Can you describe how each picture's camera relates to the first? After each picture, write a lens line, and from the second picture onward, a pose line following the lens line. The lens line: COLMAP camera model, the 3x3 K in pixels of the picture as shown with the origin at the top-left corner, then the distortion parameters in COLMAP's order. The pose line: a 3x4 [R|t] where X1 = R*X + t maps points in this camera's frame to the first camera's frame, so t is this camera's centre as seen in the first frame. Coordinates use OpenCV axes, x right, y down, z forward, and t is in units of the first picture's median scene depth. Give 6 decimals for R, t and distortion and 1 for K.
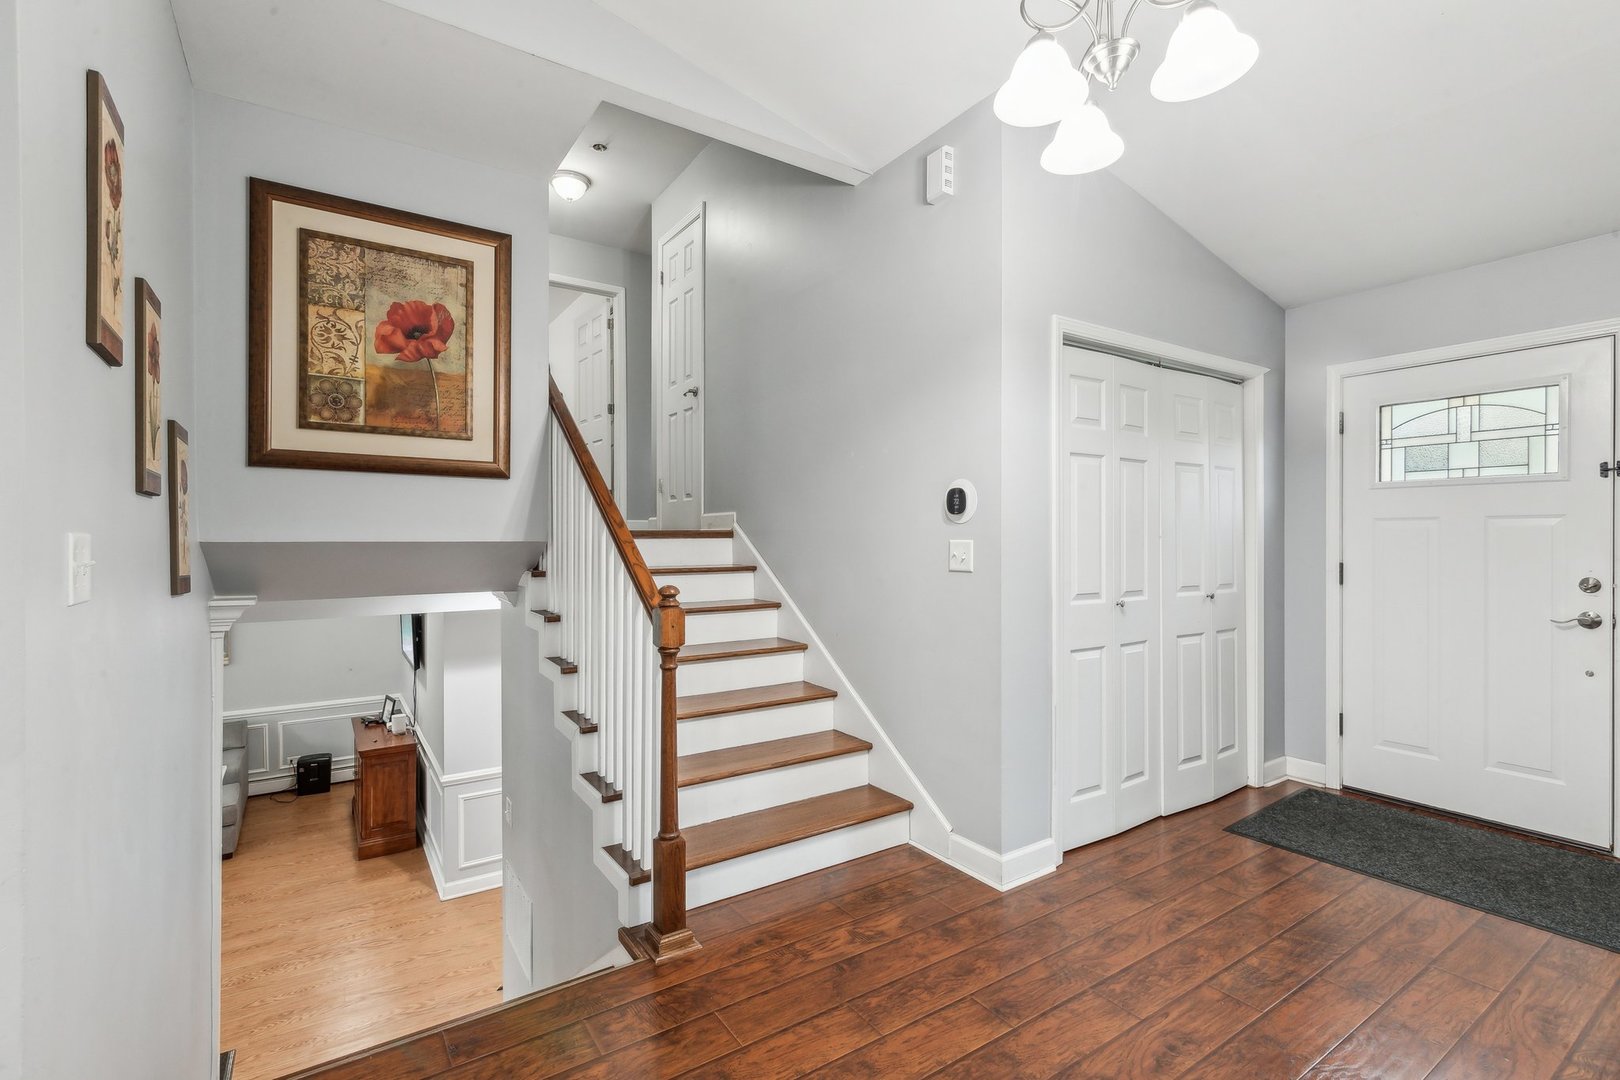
lens RADIAL K [[741.2, 0, 820.5], [0, 741.2, 534.4], [0, 0, 1]] dist [0.008945, -0.003829]
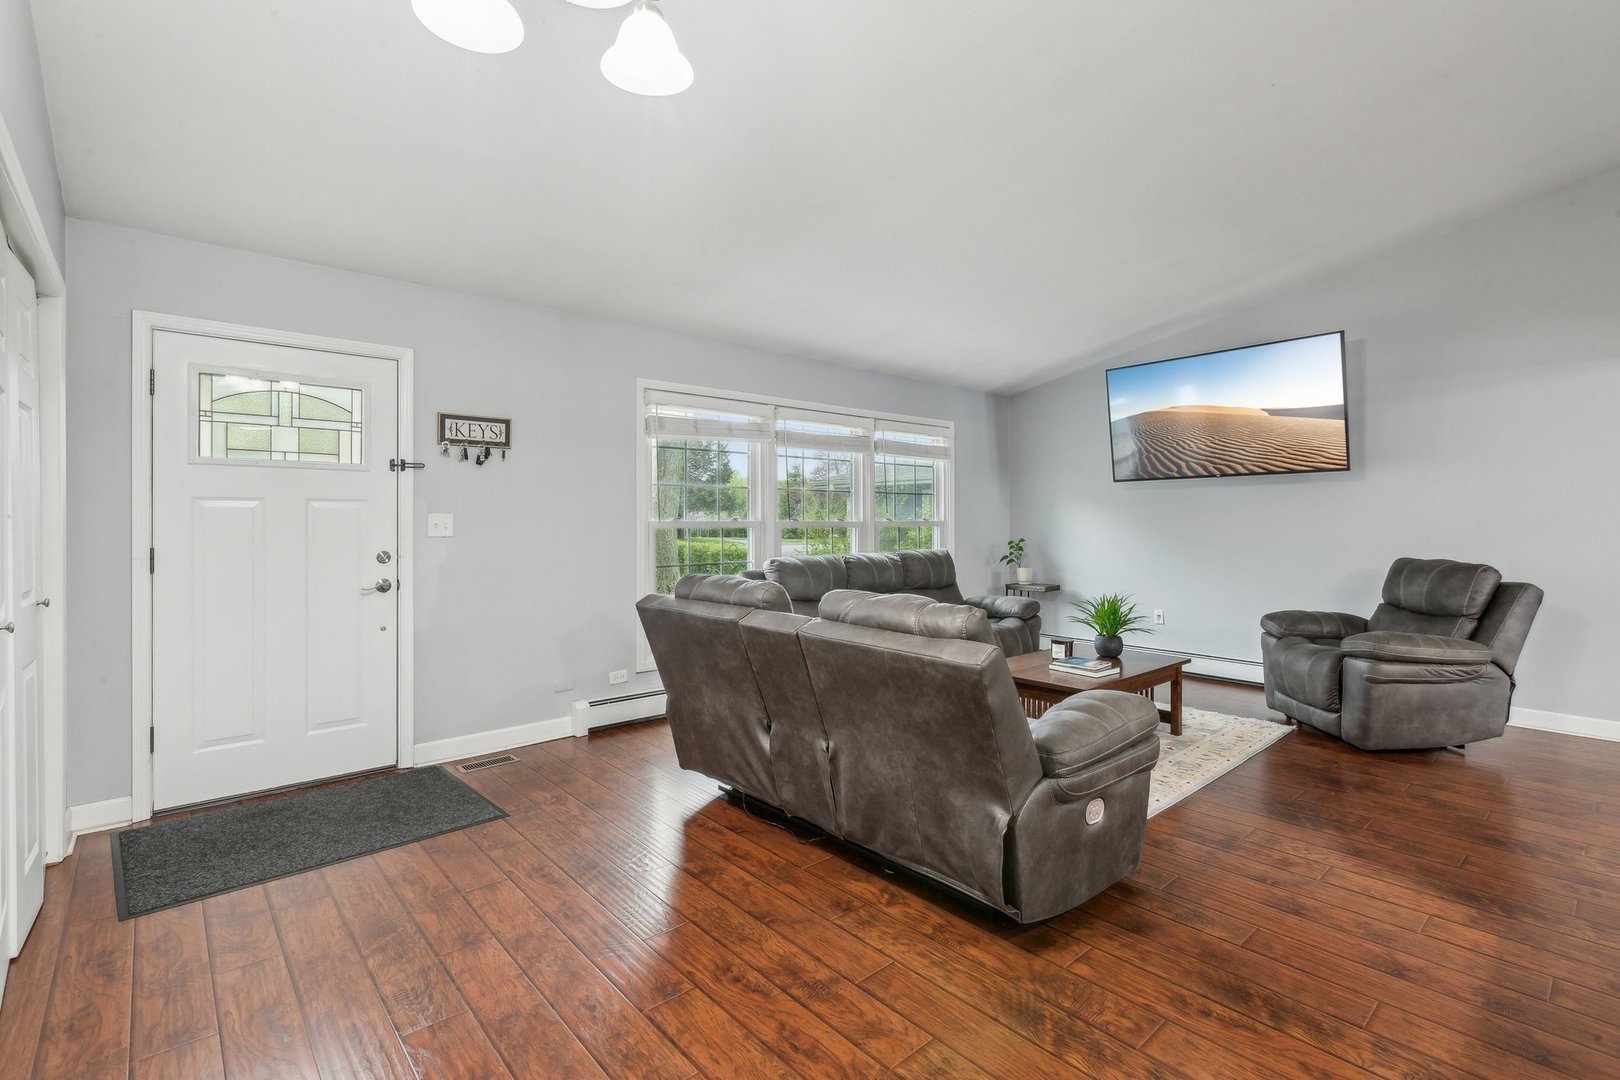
lens RADIAL K [[741.2, 0, 800.7], [0, 741.2, 519.6], [0, 0, 1]] dist [0.008945, -0.003829]
pose [[-0.114080, 0.000404, 0.993471, -0.264586], [-0.005524, 0.999984, -0.001041, 0.003015], [-0.993456, -0.005607, -0.114076, 0.439428]]
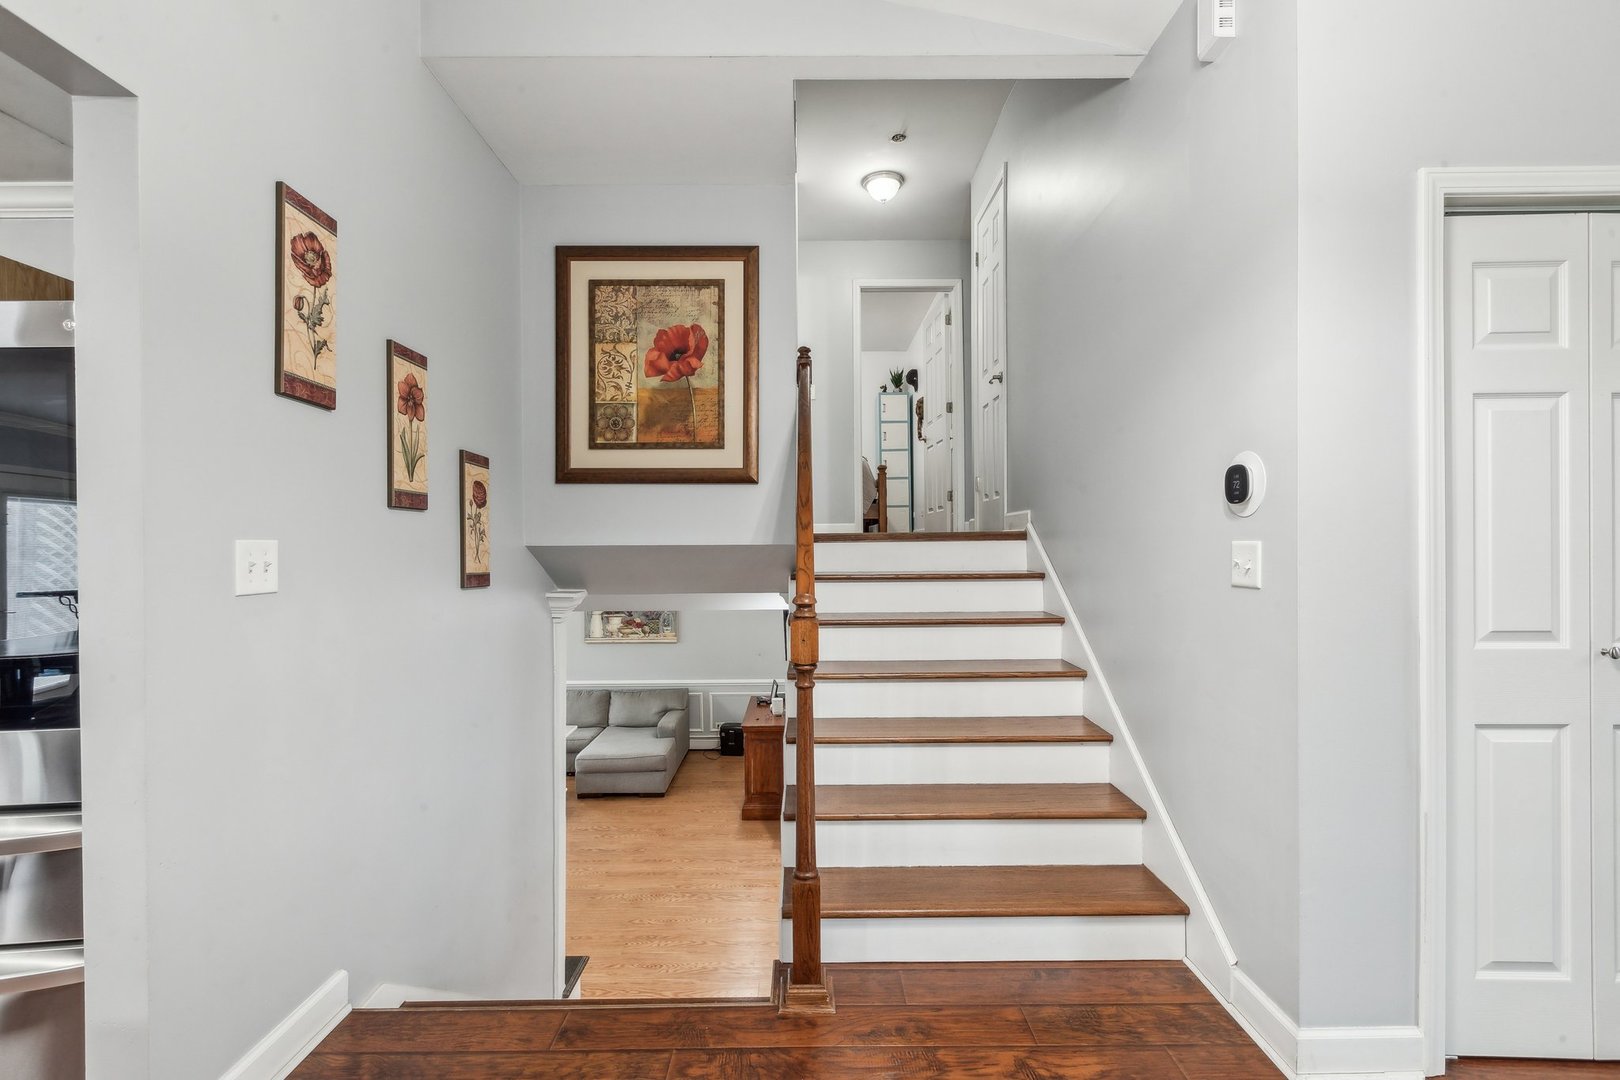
lens RADIAL K [[741.2, 0, 801.5], [0, 741.2, 540.9], [0, 0, 1]] dist [0.008945, -0.003829]
pose [[0.827989, -0.005495, -0.560717, 0.218080], [0.007887, 0.999967, 0.001846, 0.002927], [0.560688, -0.005951, 0.828006, 0.193907]]
